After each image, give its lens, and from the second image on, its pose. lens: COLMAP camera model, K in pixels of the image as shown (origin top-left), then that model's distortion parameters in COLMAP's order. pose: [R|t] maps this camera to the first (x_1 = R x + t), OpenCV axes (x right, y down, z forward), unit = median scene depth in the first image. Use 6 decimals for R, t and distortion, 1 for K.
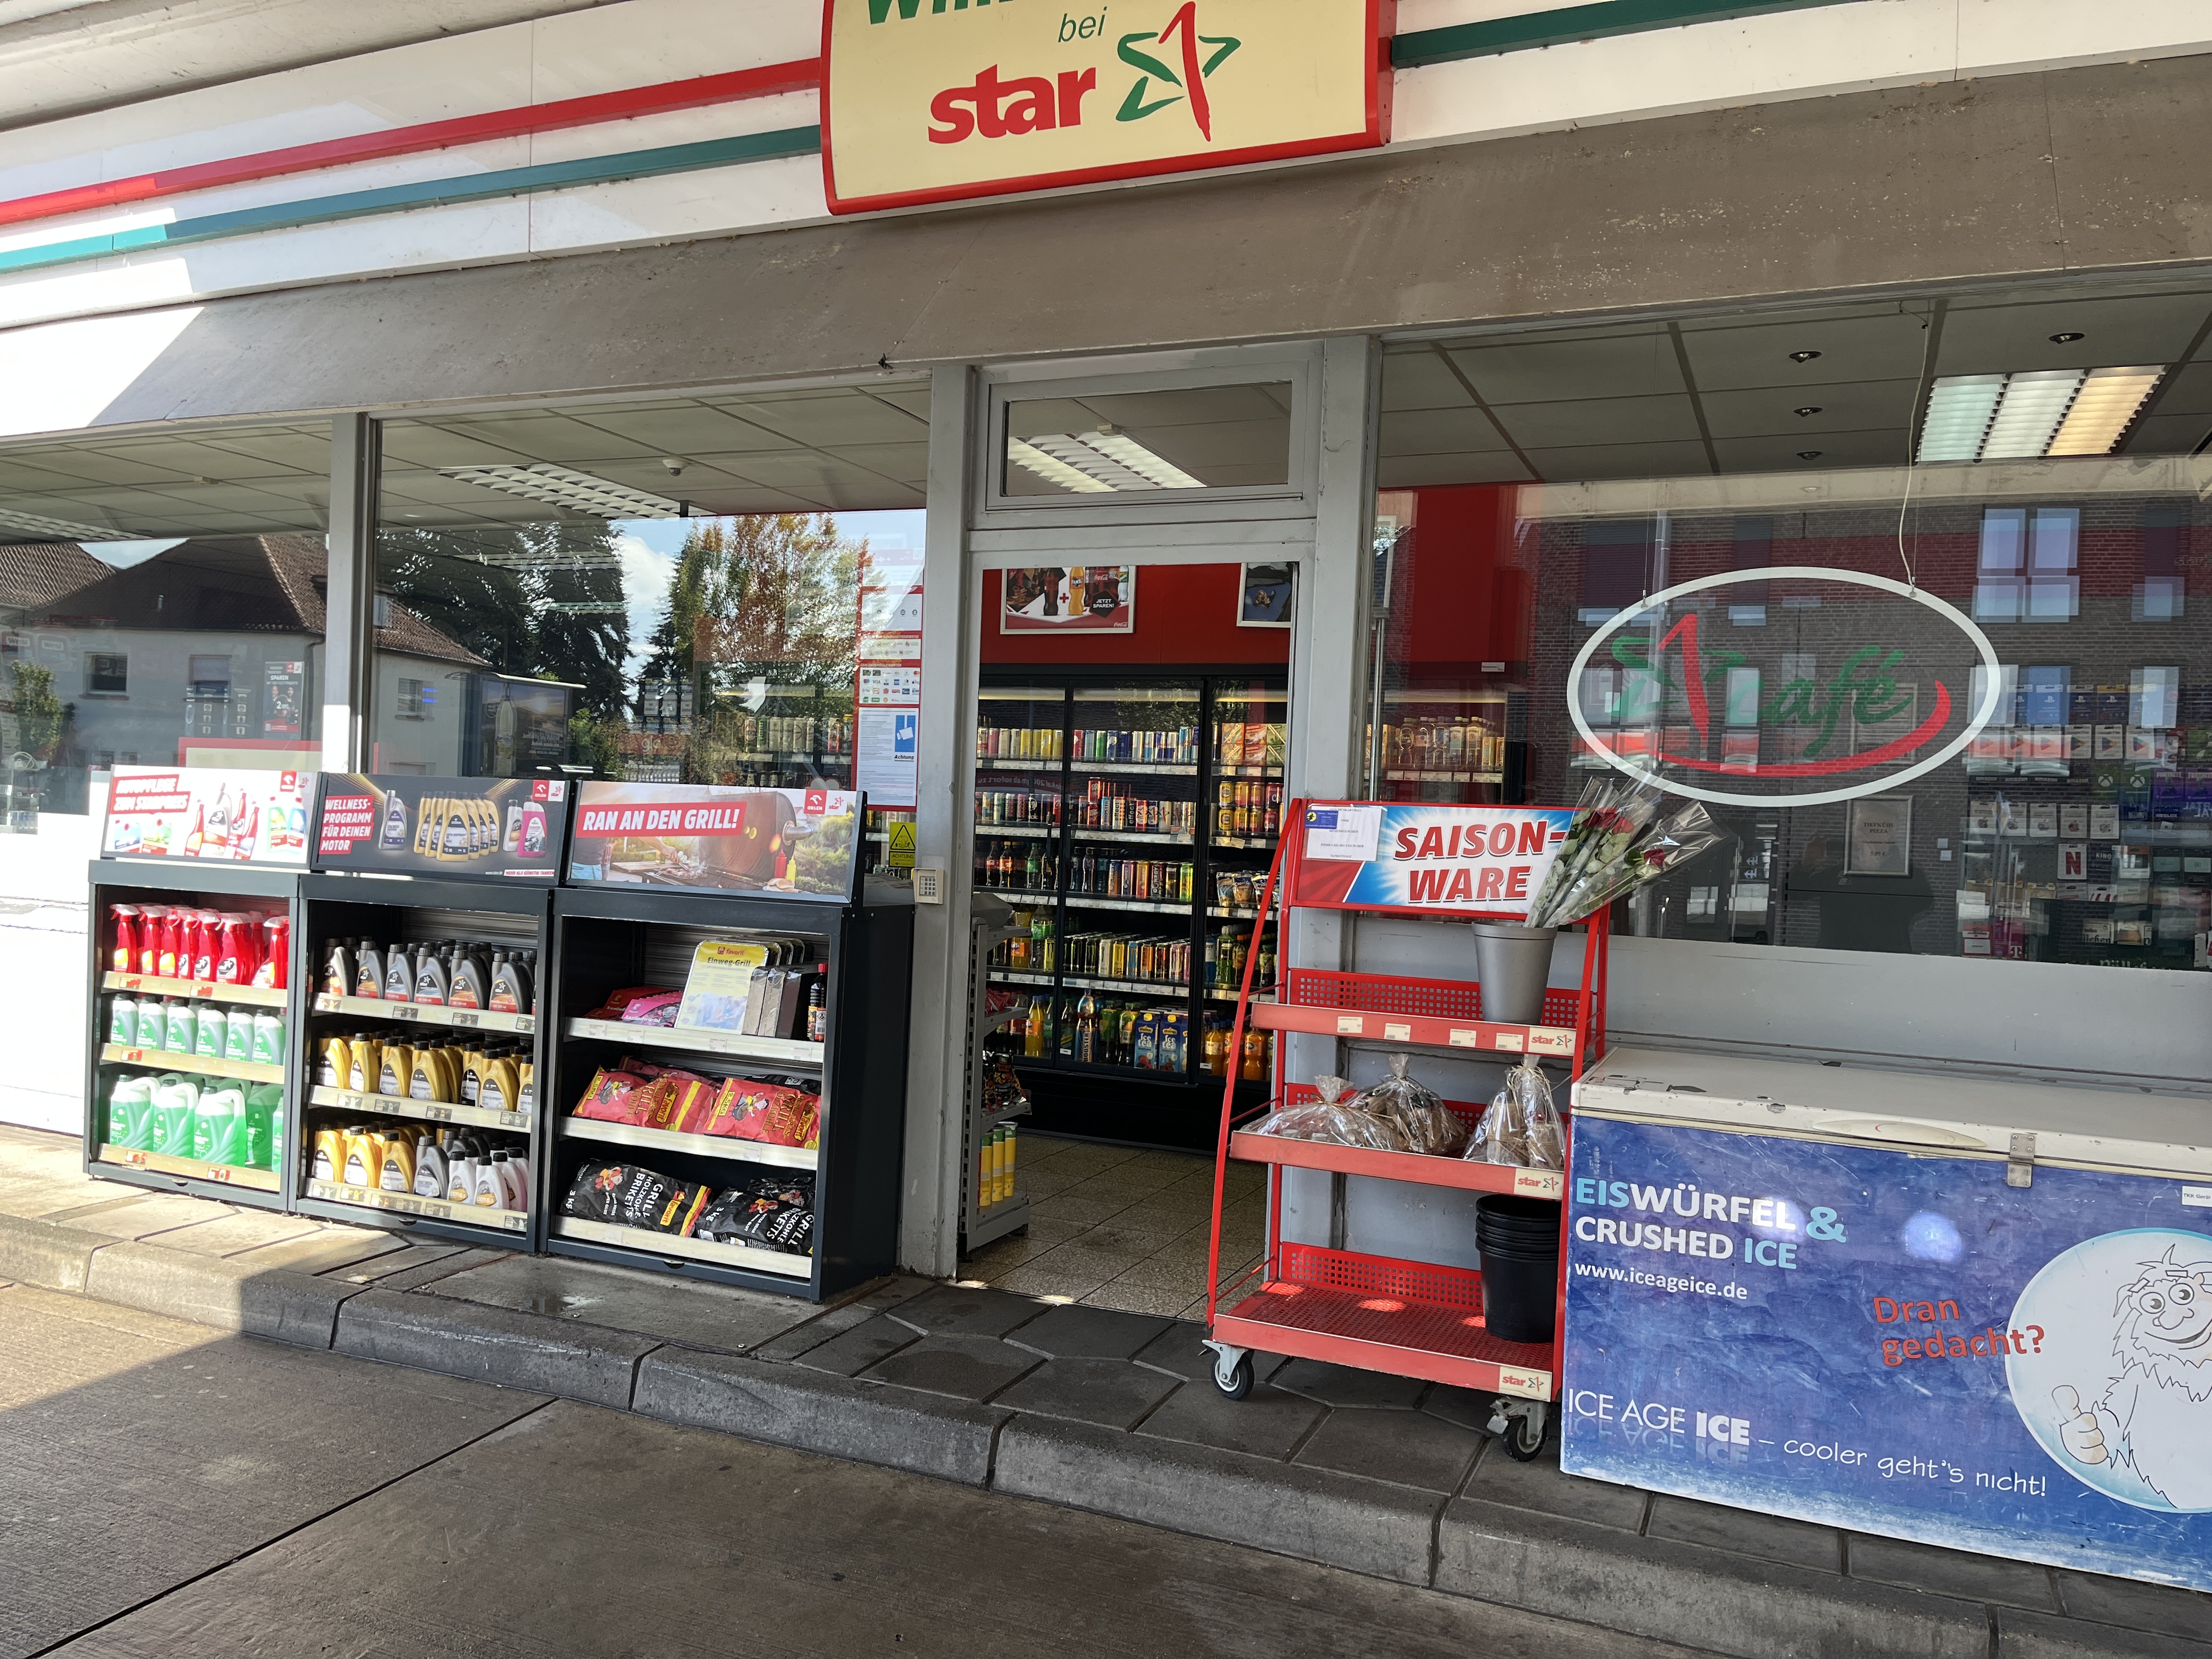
lens RADIAL K [[1663.4, 0, 1105.6], [0, 1663.4, 834.8], [0, 0, 1]] dist [0.027295, -0.058450]
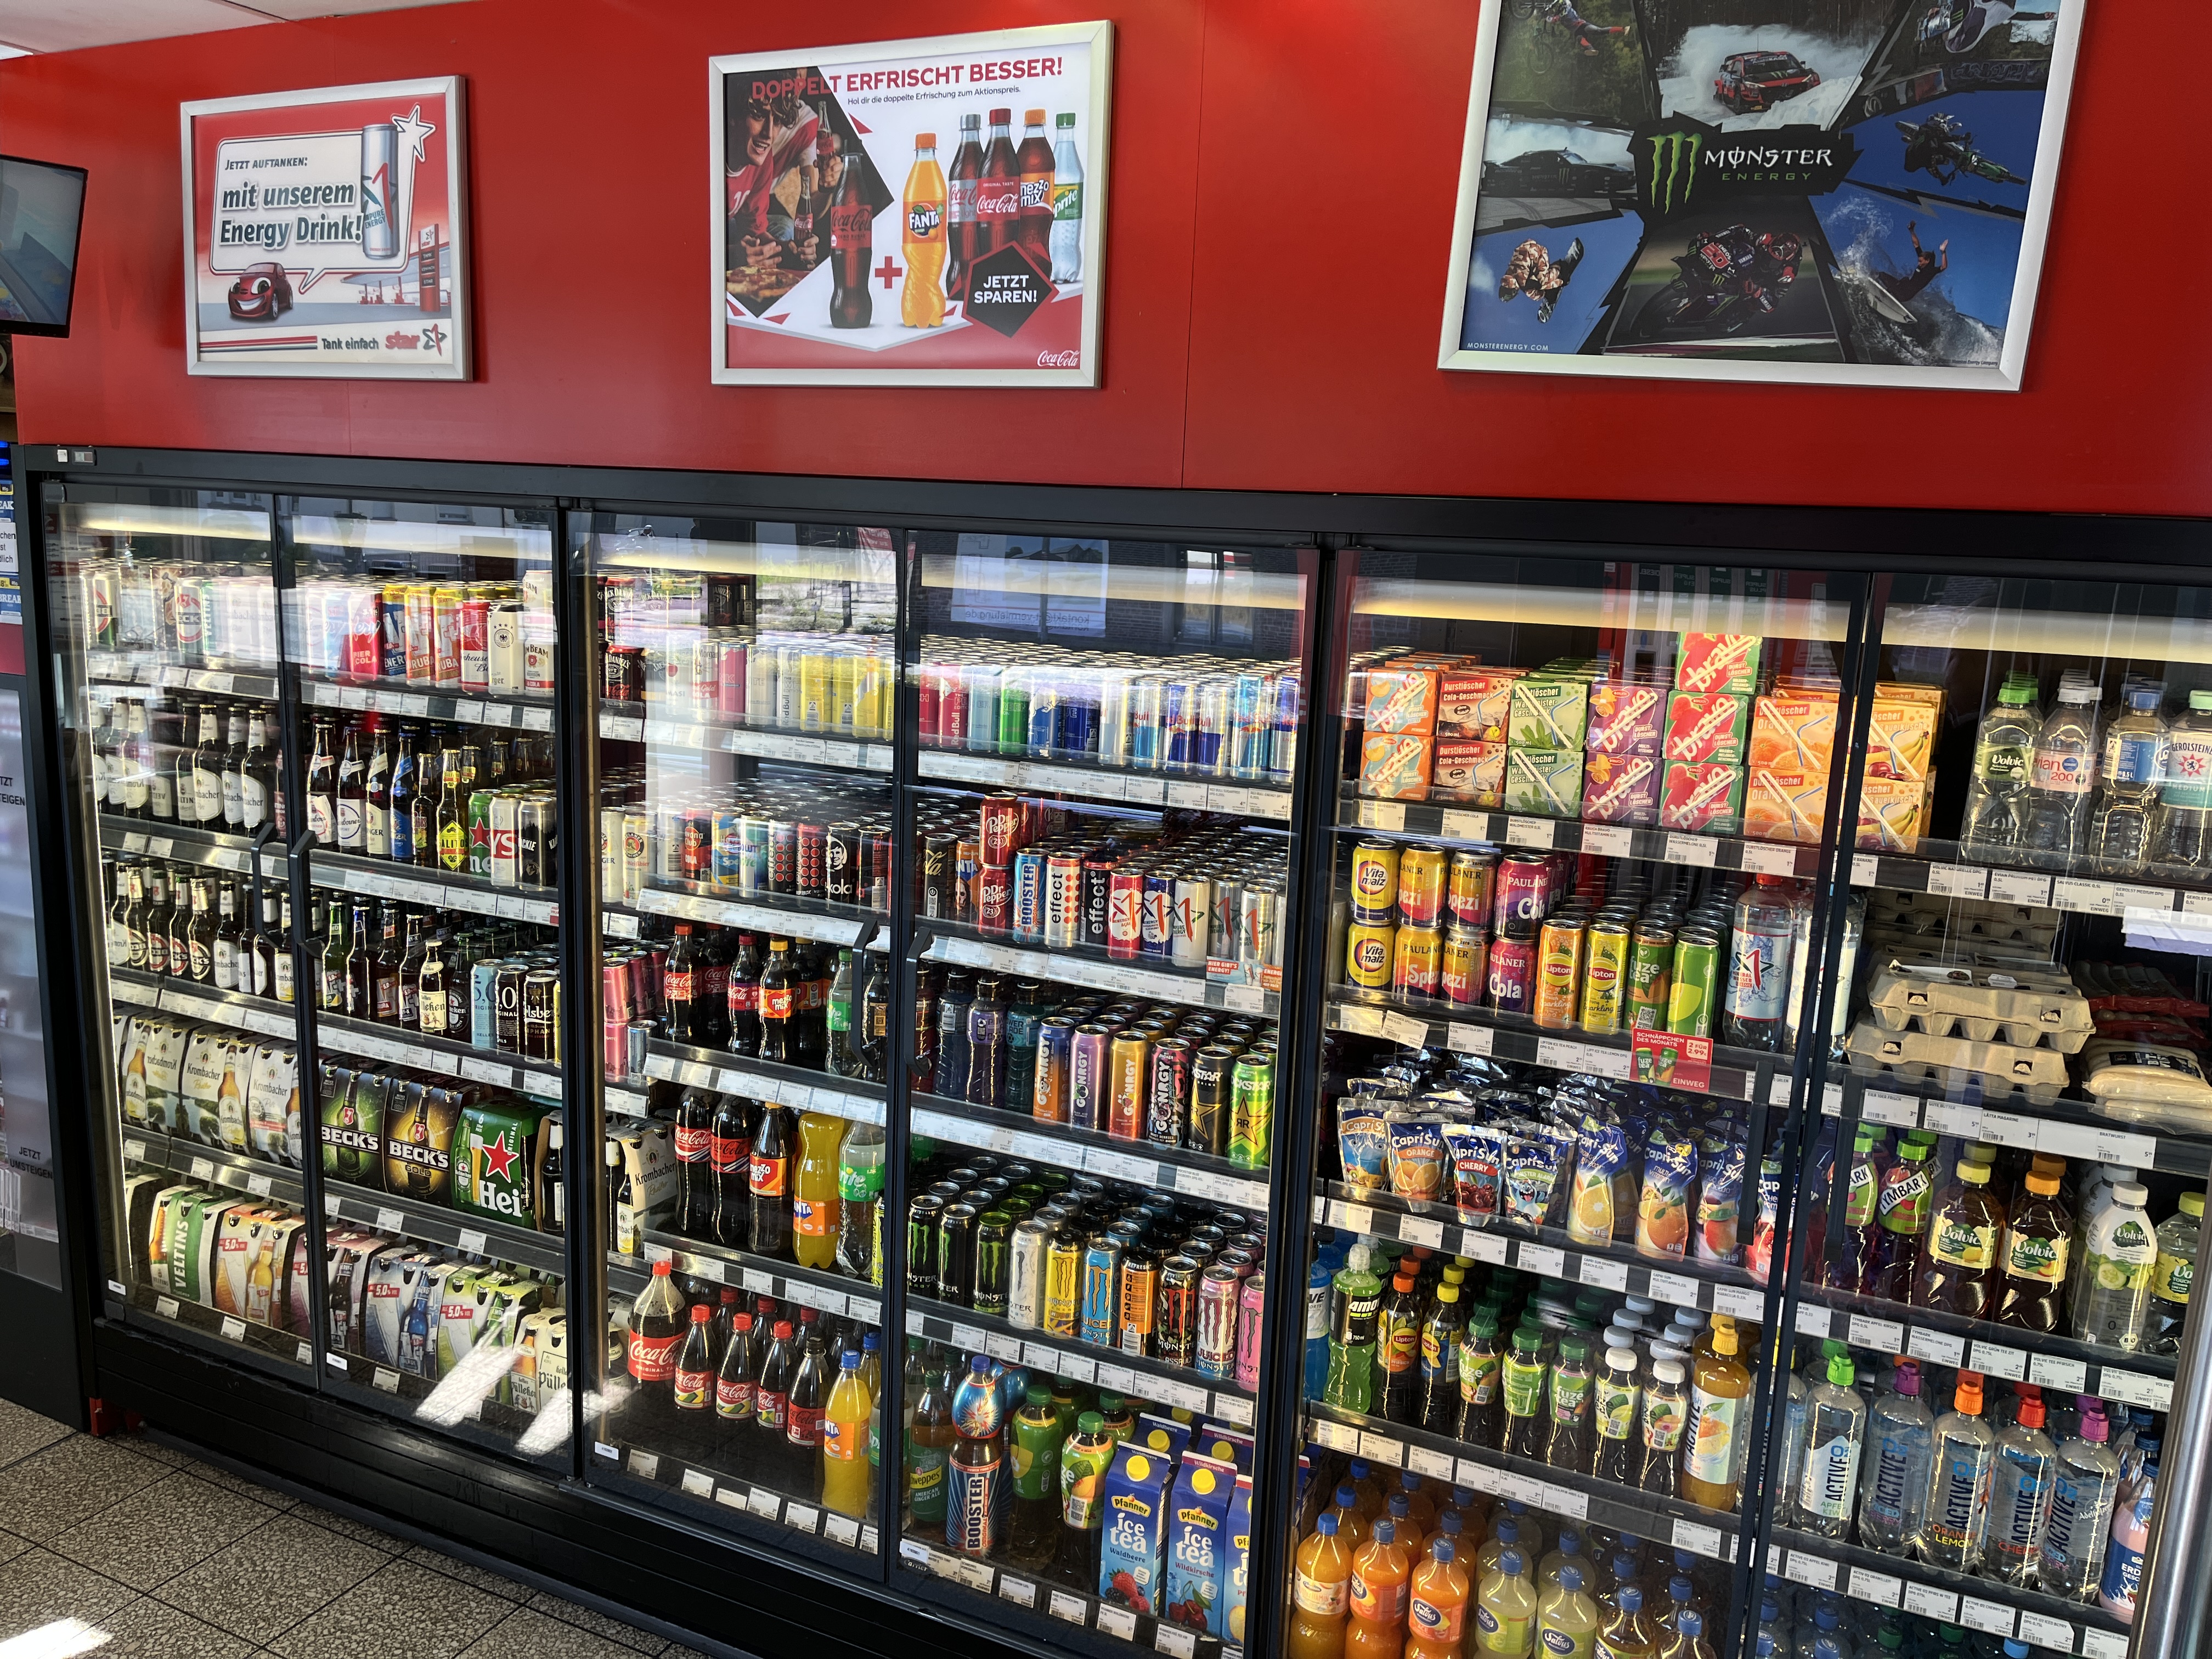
lens RADIAL K [[1663.4, 0, 1108.2], [0, 1663.4, 817.6], [0, 0, 1]] dist [0.027295, -0.058450]
pose [[0.999719, 0.007503, -0.022467, 0.026050], [-0.003739, 0.986602, 0.163106, -0.090459], [0.023390, -0.162976, 0.986353, 0.662800]]
